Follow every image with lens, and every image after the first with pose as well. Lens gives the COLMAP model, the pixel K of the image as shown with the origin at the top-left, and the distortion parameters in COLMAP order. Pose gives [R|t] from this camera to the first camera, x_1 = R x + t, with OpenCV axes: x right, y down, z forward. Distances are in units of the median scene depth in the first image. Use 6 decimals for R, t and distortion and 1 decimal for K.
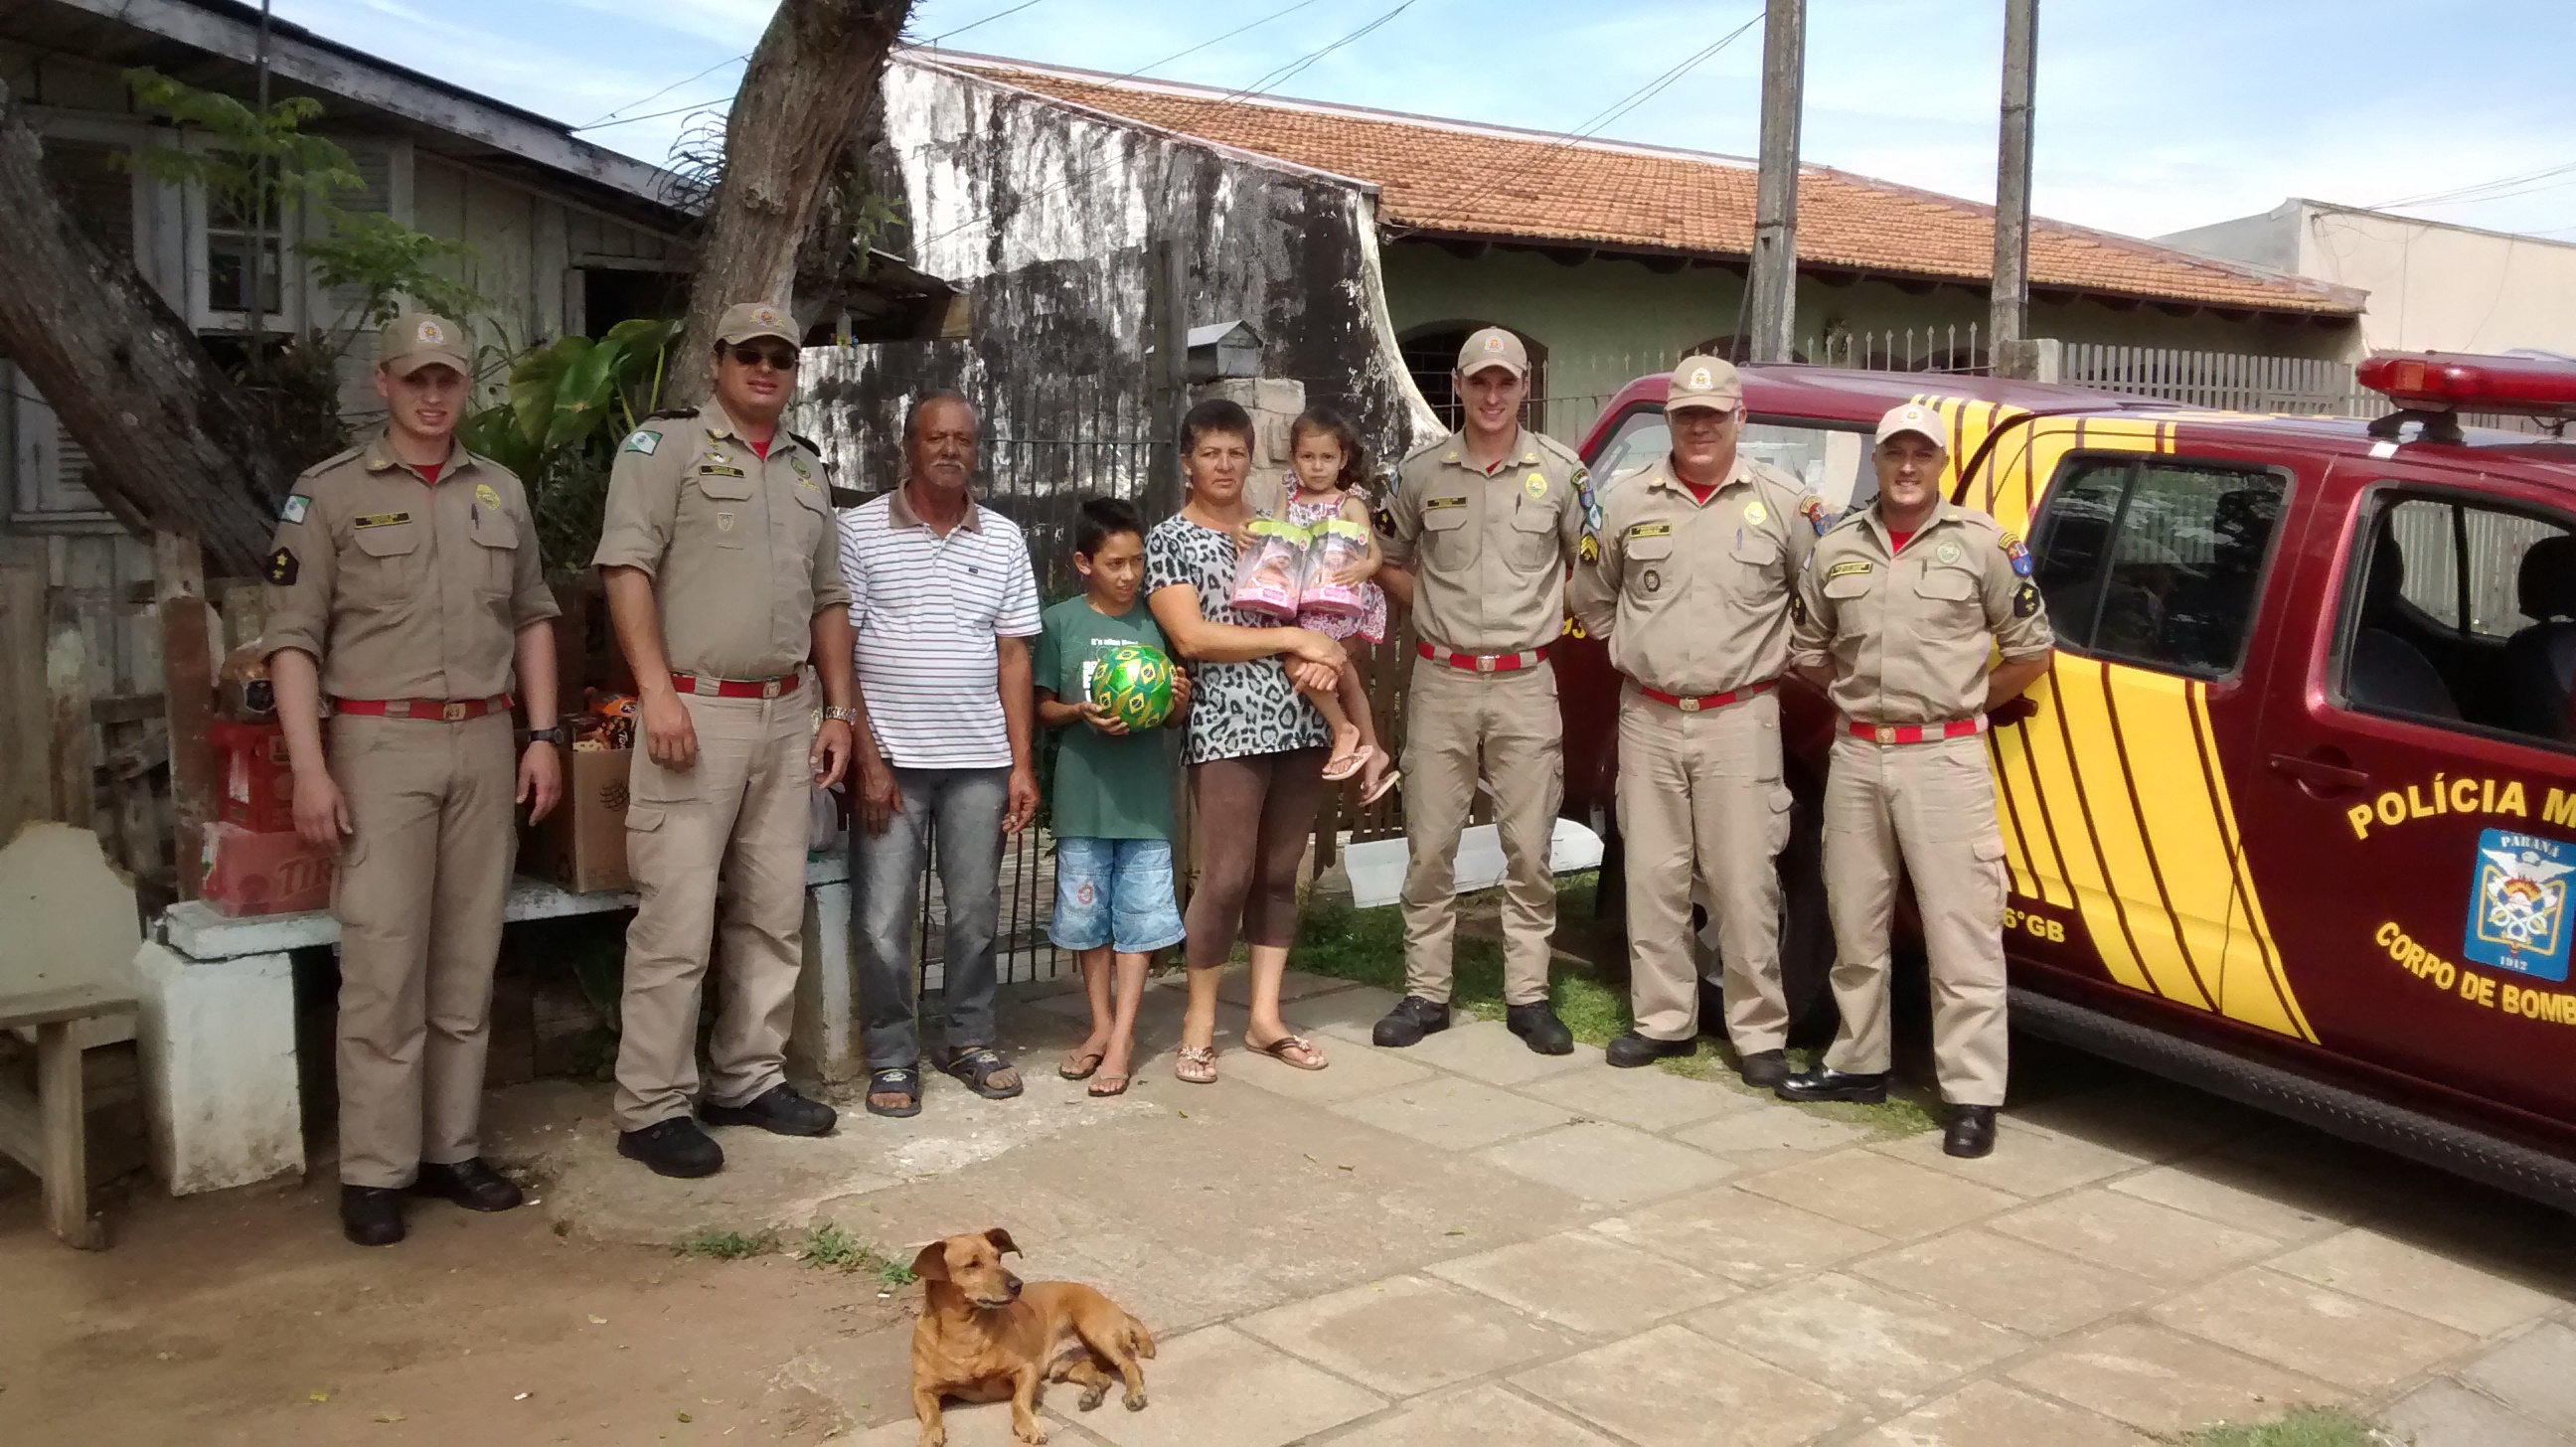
lens RADIAL K [[2173.7, 0, 1345.5], [0, 2173.7, 719.9], [0, 0, 1]] dist [-0.005052, -0.012790]
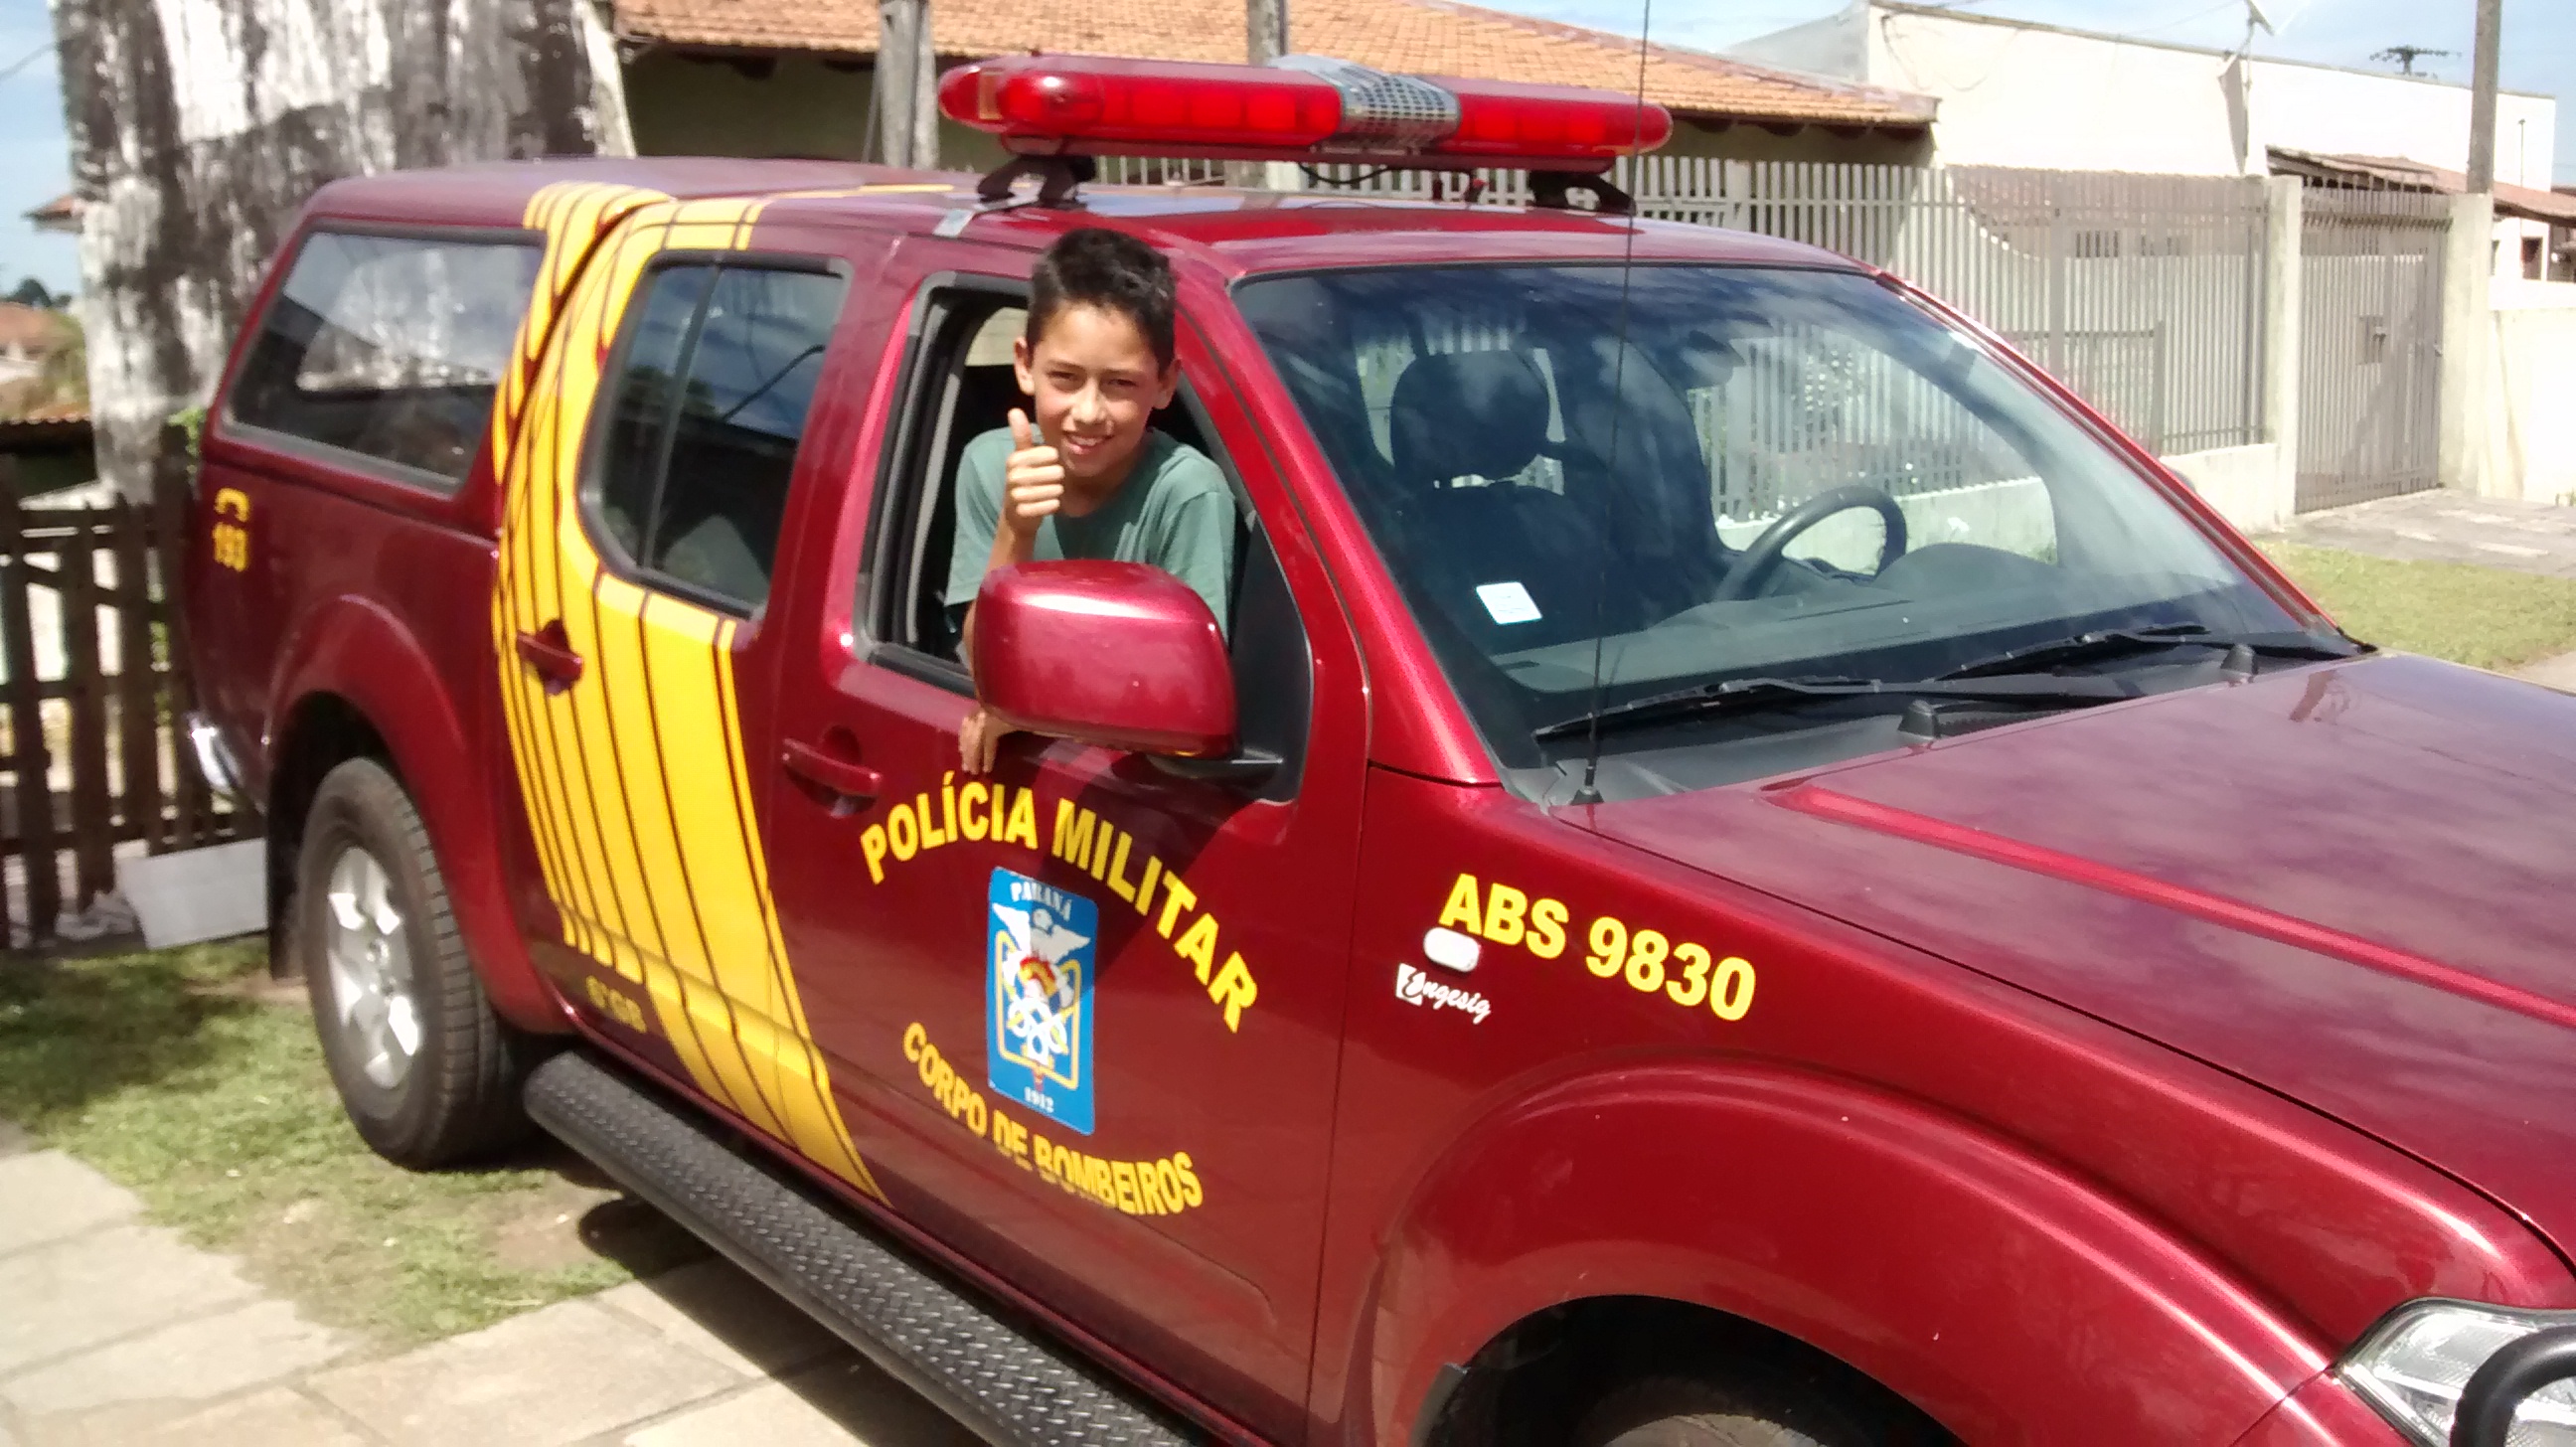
lens RADIAL K [[2215.6, 0, 1288.0], [0, 2215.6, 723.5], [0, 0, 1]] dist [0.013583, -0.122185]
pose [[0.995094, -0.057032, 0.080846, 0.176523], [0.052352, 0.996892, 0.058867, -0.006106], [-0.083952, -0.054346, 0.994987, 0.128762]]
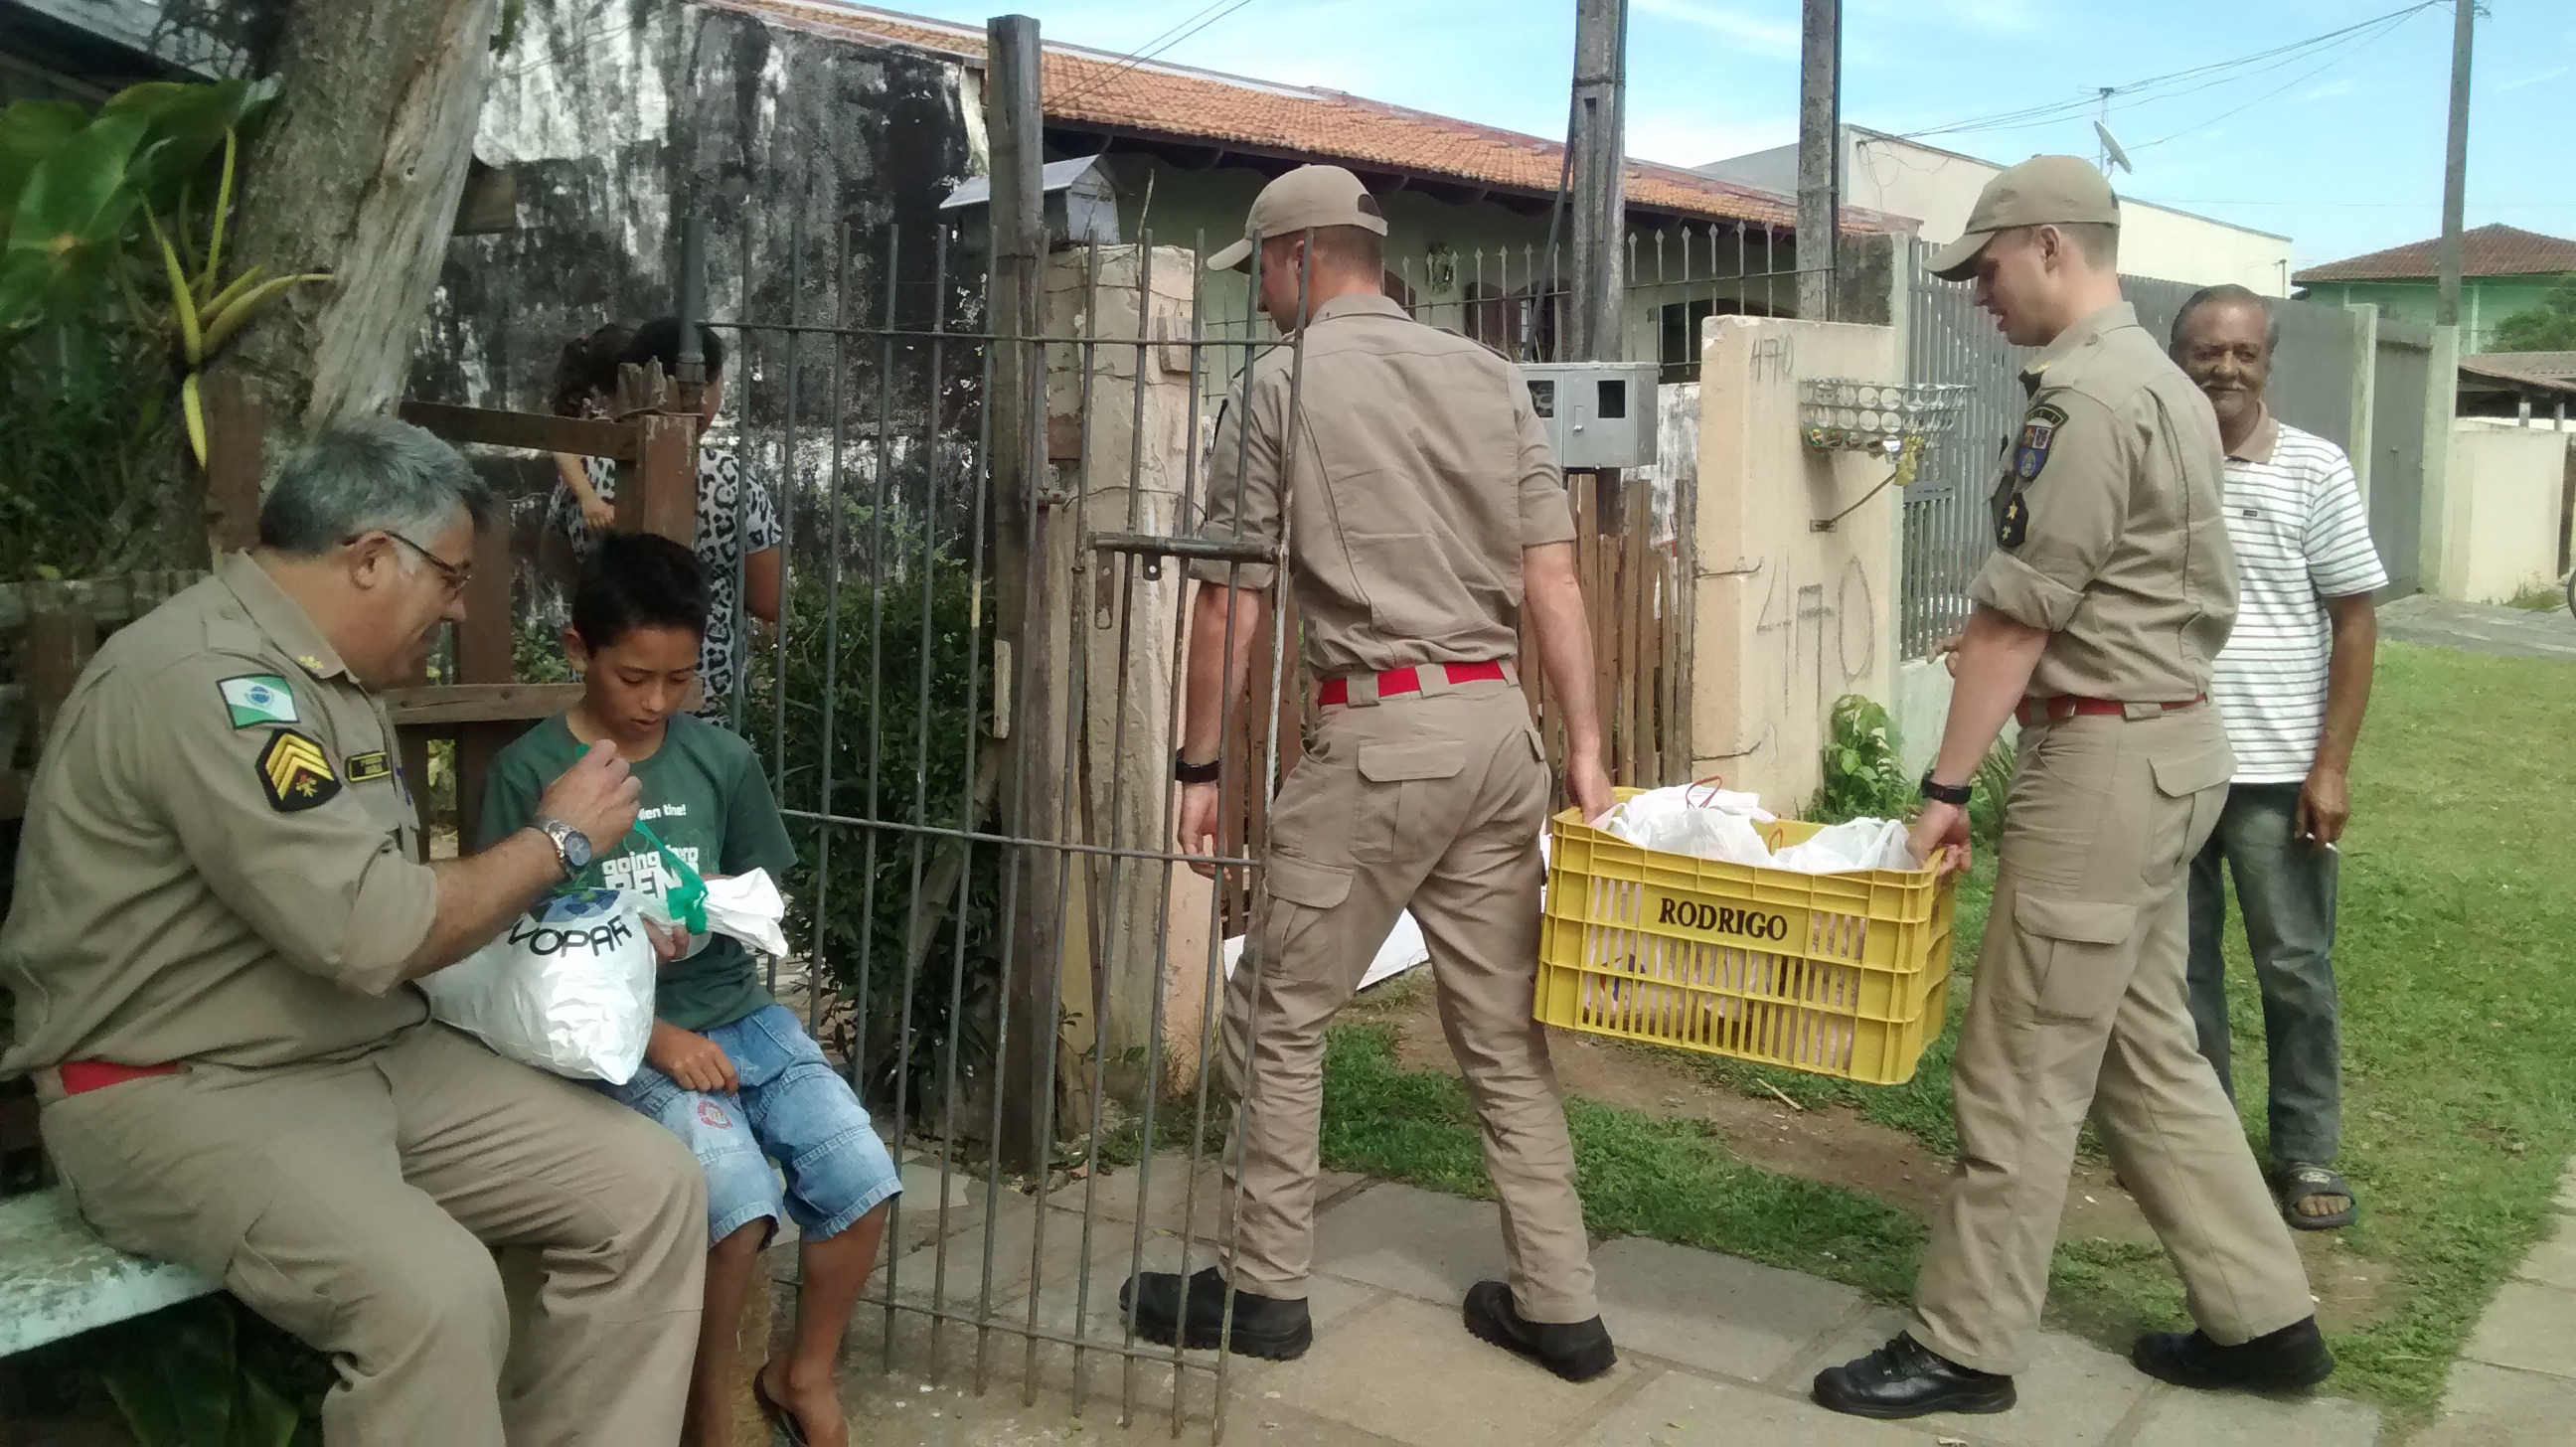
lens RADIAL K [[2215.6, 0, 1288.0], [0, 2215.6, 723.5], [0, 0, 1]] dist [0.013583, -0.122185]
pose [[0.971027, -0.049219, 0.233845, -0.075396], [0.045320, 0.998730, 0.022019, -0.013018], [-0.234632, -0.010784, 0.972024, 0.167023]]
